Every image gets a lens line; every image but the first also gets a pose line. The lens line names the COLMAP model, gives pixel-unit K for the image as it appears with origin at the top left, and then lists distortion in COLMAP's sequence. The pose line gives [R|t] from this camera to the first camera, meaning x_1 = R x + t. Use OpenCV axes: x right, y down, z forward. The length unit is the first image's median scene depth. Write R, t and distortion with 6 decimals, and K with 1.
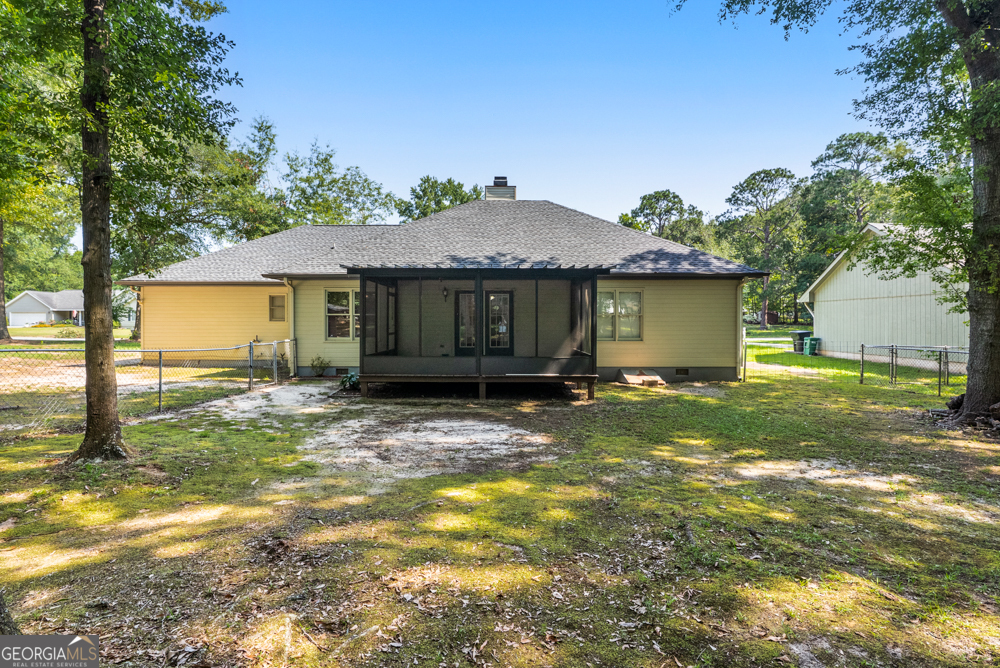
lens RADIAL K [[452.5, 0, 499.5], [0, 452.5, 319.4], [0, 0, 1]] dist [0.001084, 0.000303]
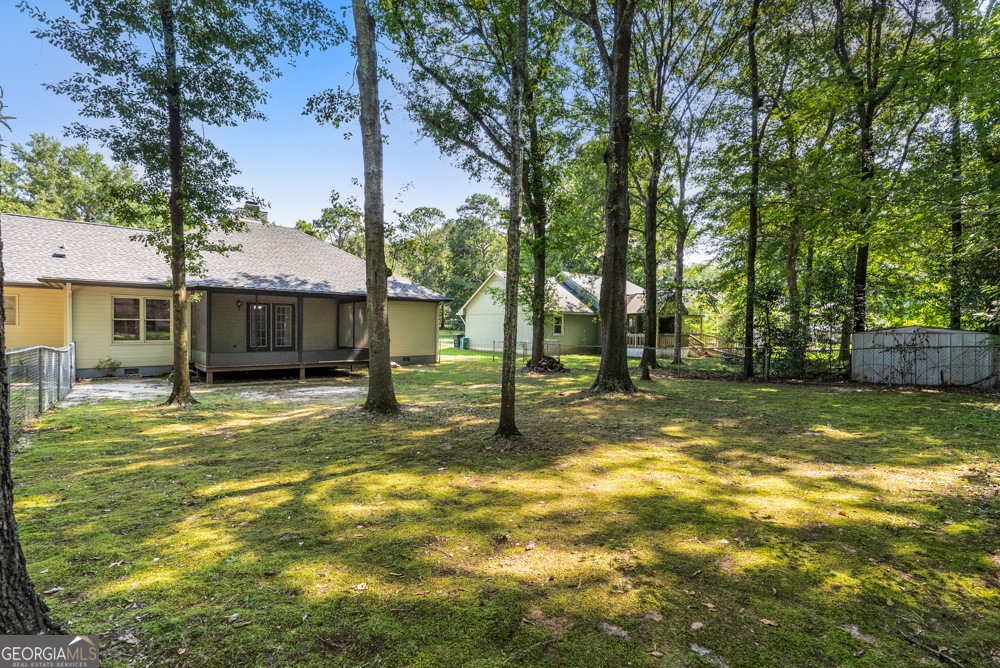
lens RADIAL K [[455.3, 0, 497.7], [0, 455.3, 332.0], [0, 0, 1]] dist [0.002875, 0.000778]
pose [[0.755216, -0.001416, 0.655475, -0.238336], [-0.009192, 0.999876, 0.012751, -0.001575], [-0.655412, -0.015654, 0.755109, -0.243119]]
